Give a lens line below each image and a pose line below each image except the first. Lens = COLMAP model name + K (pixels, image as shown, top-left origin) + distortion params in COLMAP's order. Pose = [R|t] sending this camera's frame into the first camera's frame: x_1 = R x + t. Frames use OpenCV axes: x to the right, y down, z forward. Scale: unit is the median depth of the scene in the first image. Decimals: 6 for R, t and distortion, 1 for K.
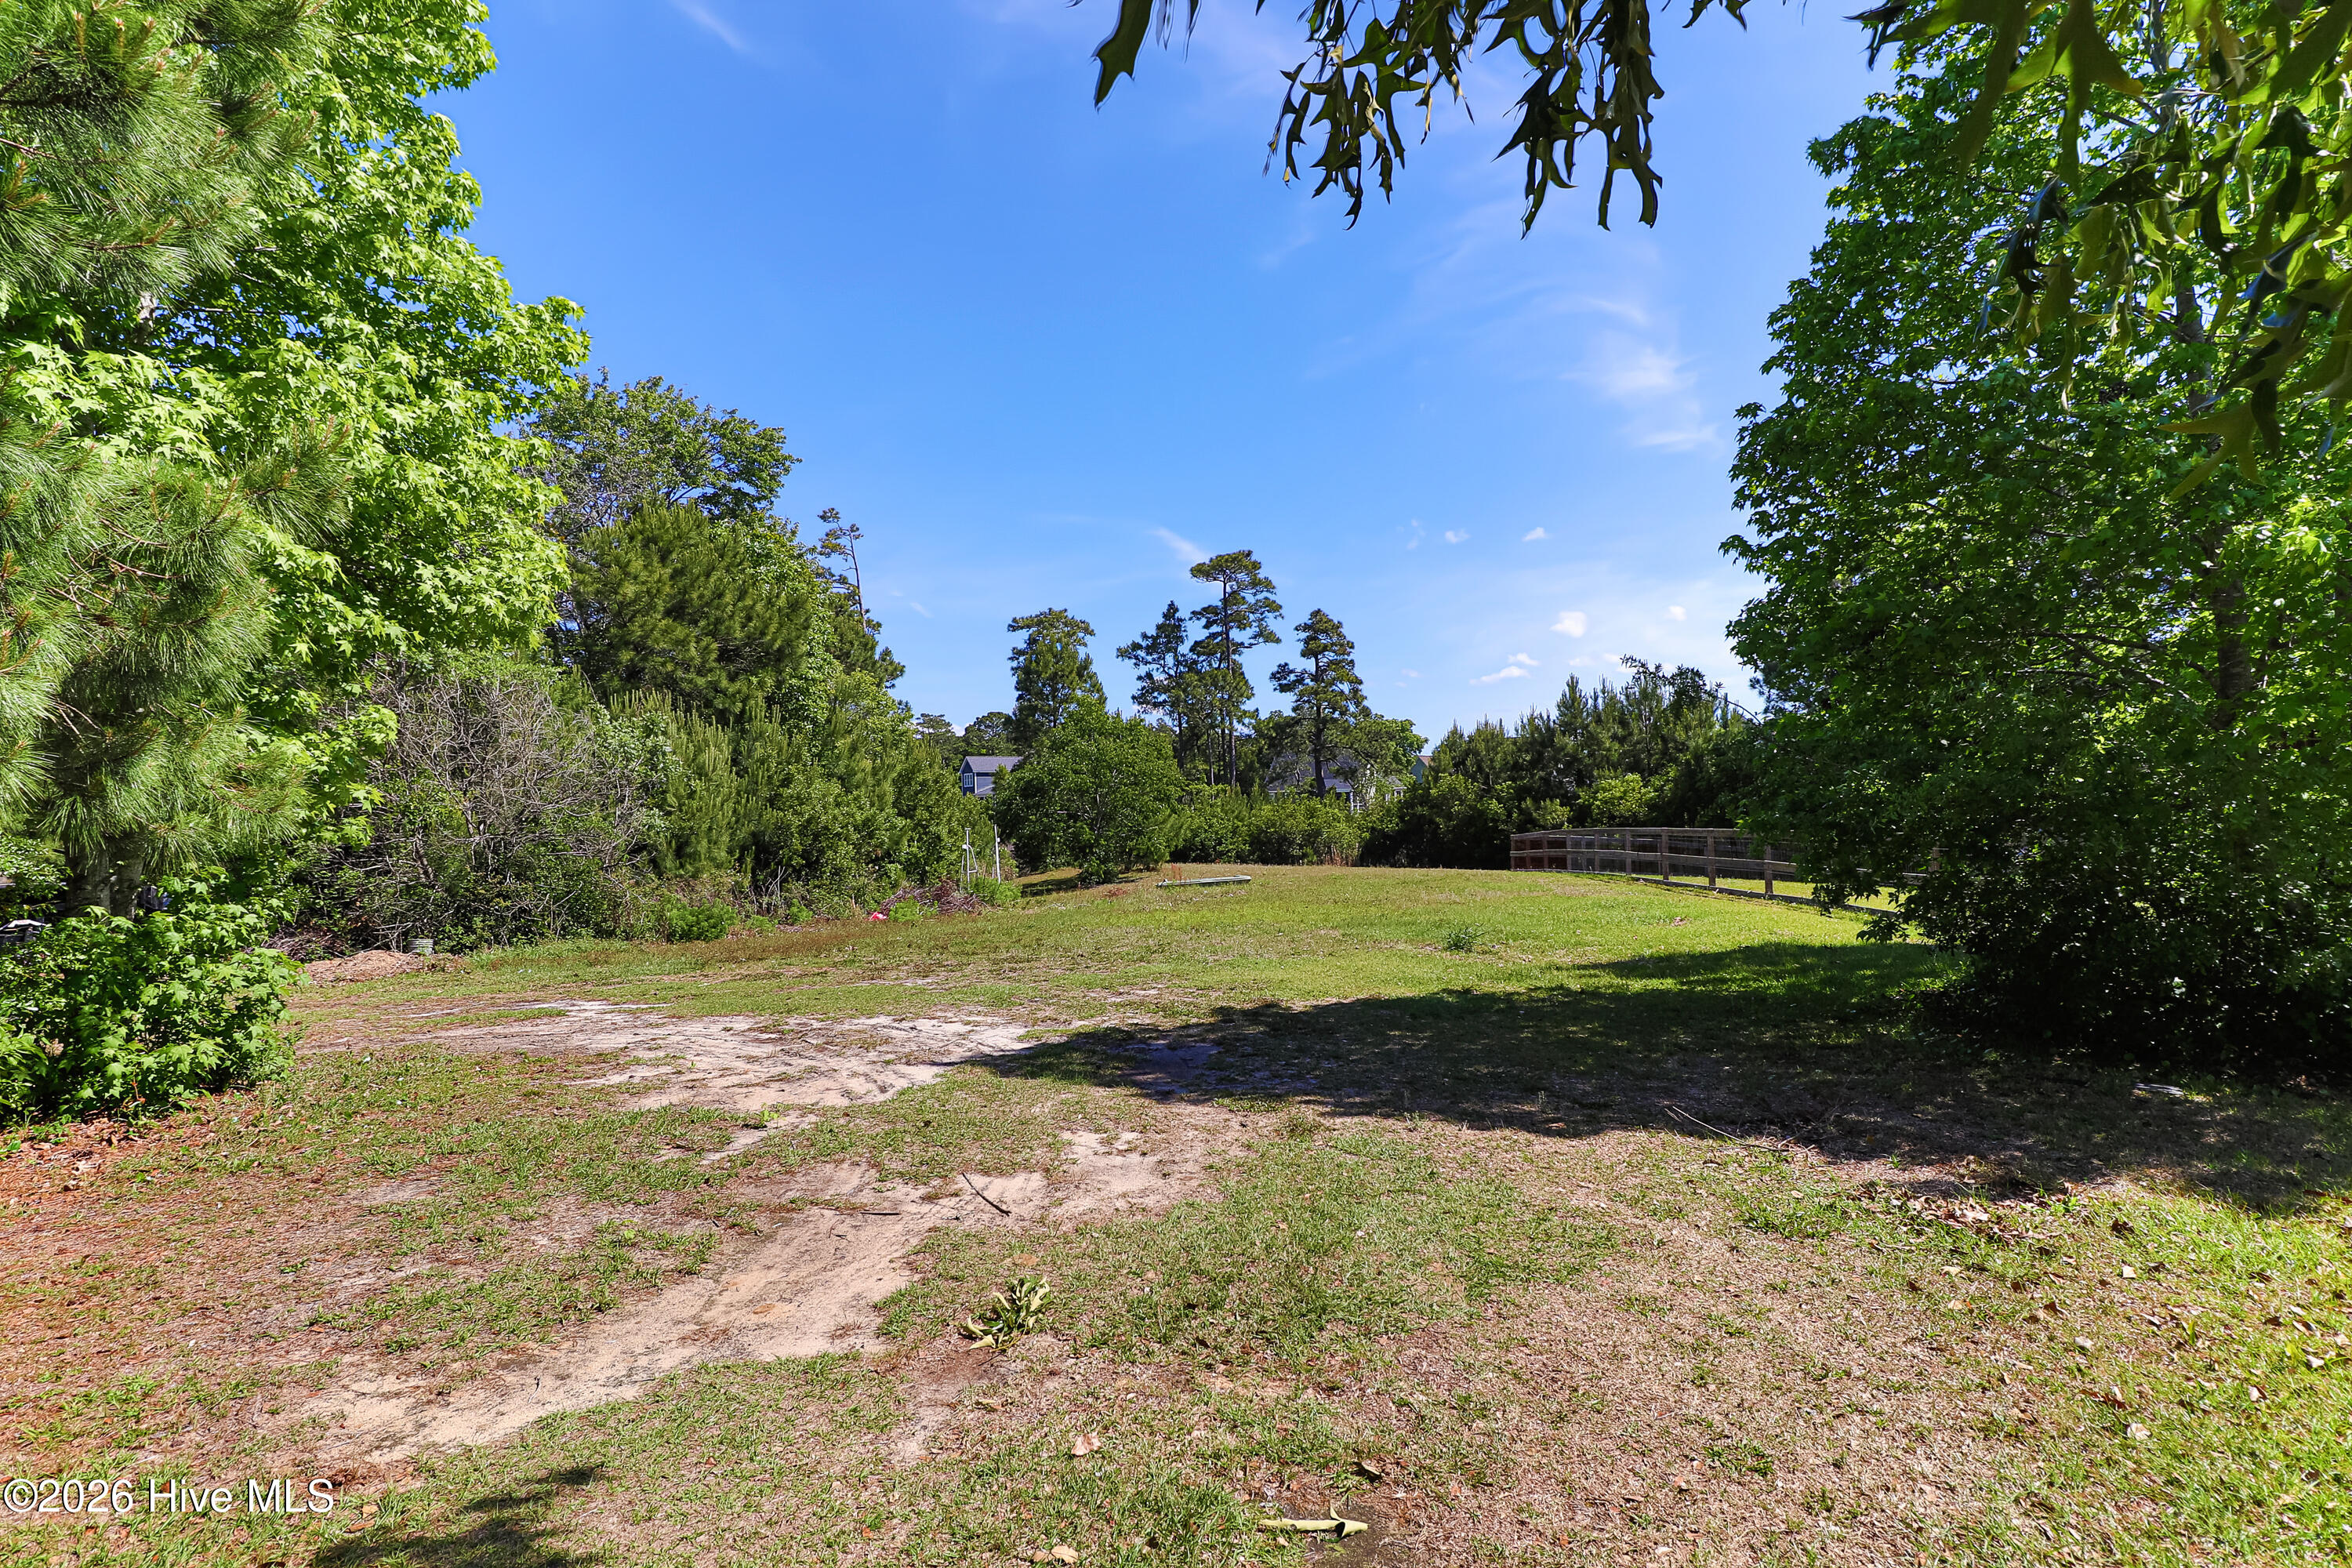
lens RADIAL K [[1180.0, 0, 1176.0], [0, 1180.0, 784.0], [0, 0, 1]] dist [0.004183, -0.000070]
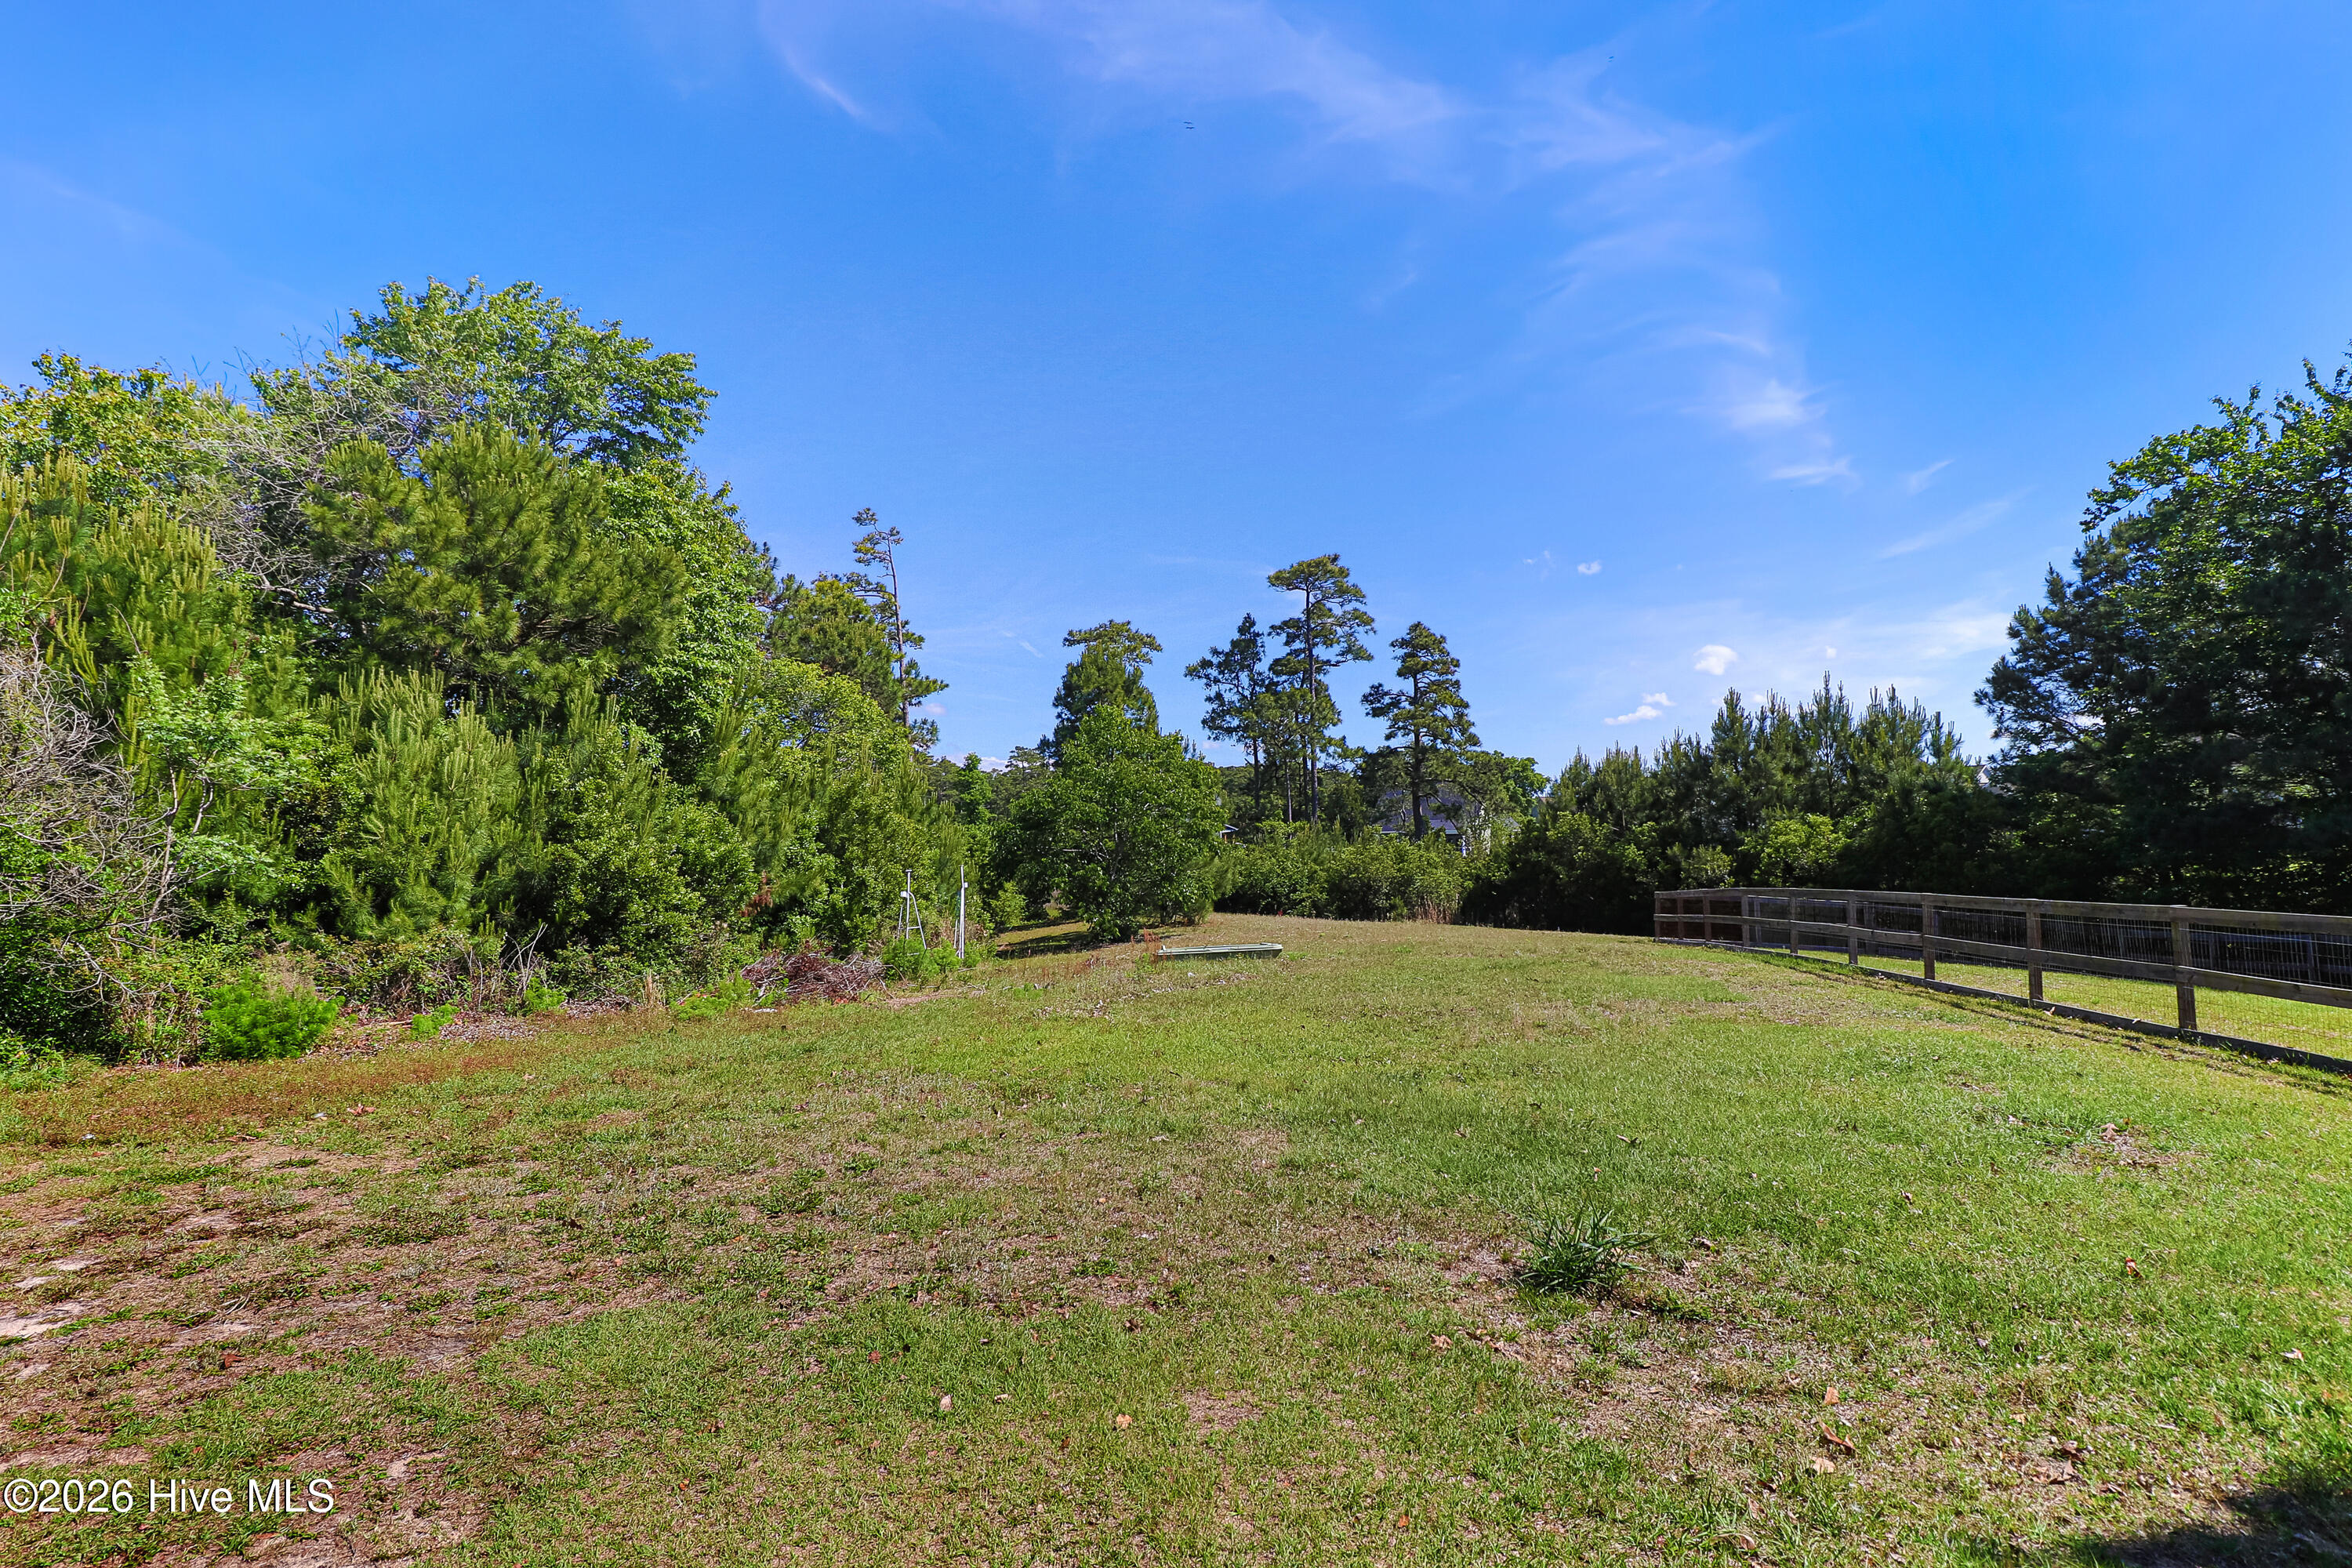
lens RADIAL K [[1180.0, 0, 1176.0], [0, 1180.0, 784.0], [0, 0, 1]] dist [0.004183, -0.000070]
pose [[0.995177, 0.011164, -0.097461, 0.031272], [-0.014406, 0.999364, -0.032622, 0.002029], [0.097035, 0.033868, 0.994705, 0.130292]]
